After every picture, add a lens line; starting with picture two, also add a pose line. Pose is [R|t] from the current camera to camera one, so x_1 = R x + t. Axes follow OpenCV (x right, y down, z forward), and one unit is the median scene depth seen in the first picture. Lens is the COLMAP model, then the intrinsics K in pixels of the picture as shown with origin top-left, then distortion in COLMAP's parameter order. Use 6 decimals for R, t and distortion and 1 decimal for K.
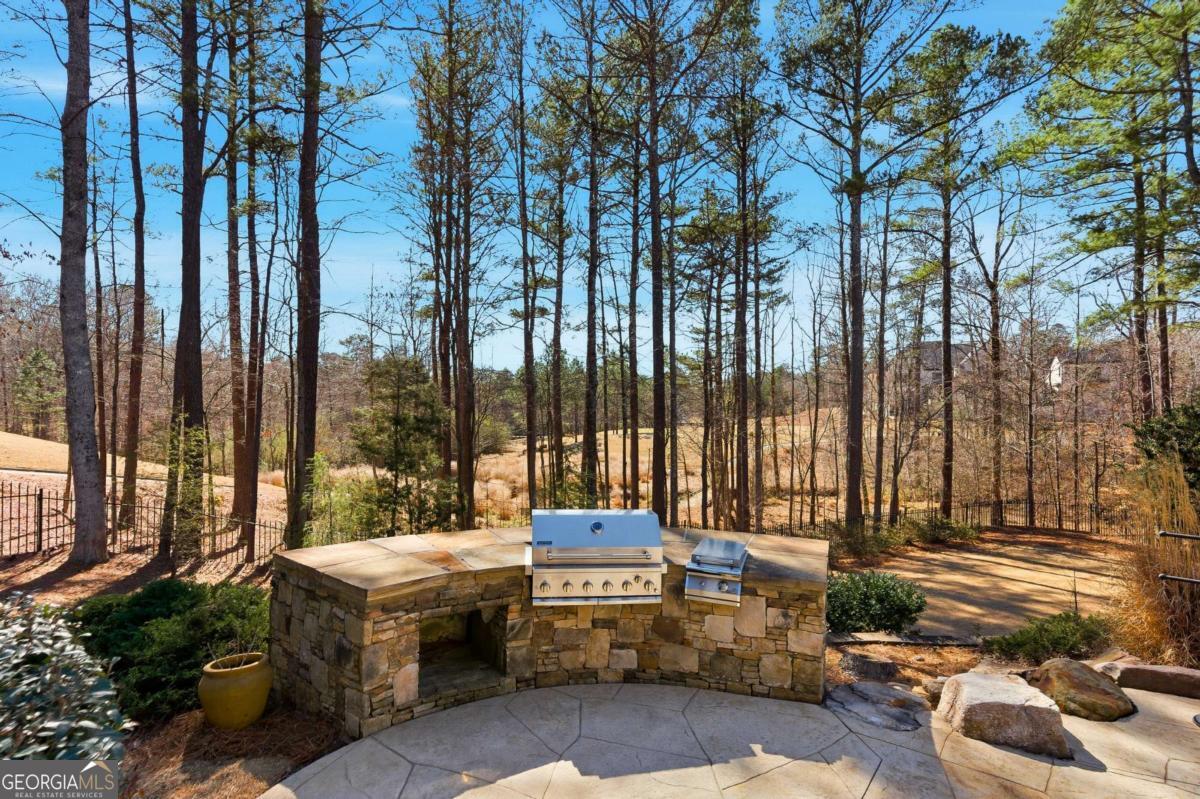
lens RADIAL K [[556.1, 0, 612.7], [0, 556.1, 404.8], [0, 0, 1]] dist [-0.000250, -0.000140]
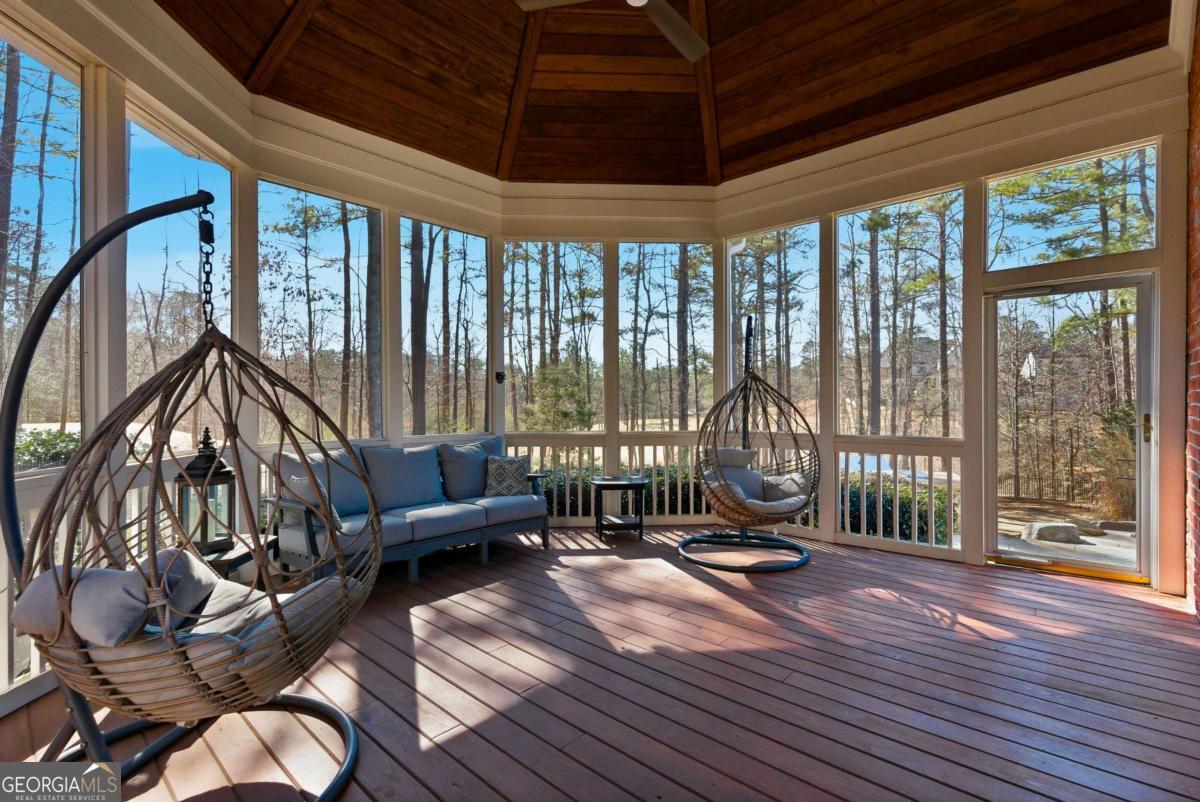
lens RADIAL K [[556.1, 0, 588.0], [0, 556.1, 398.9], [0, 0, 1]] dist [-0.000250, -0.000140]
pose [[0.999921, -0.008972, 0.008760, -0.181496], [0.008952, 0.999957, 0.002383, -0.007902], [-0.008781, -0.002304, 0.999959, -0.190755]]
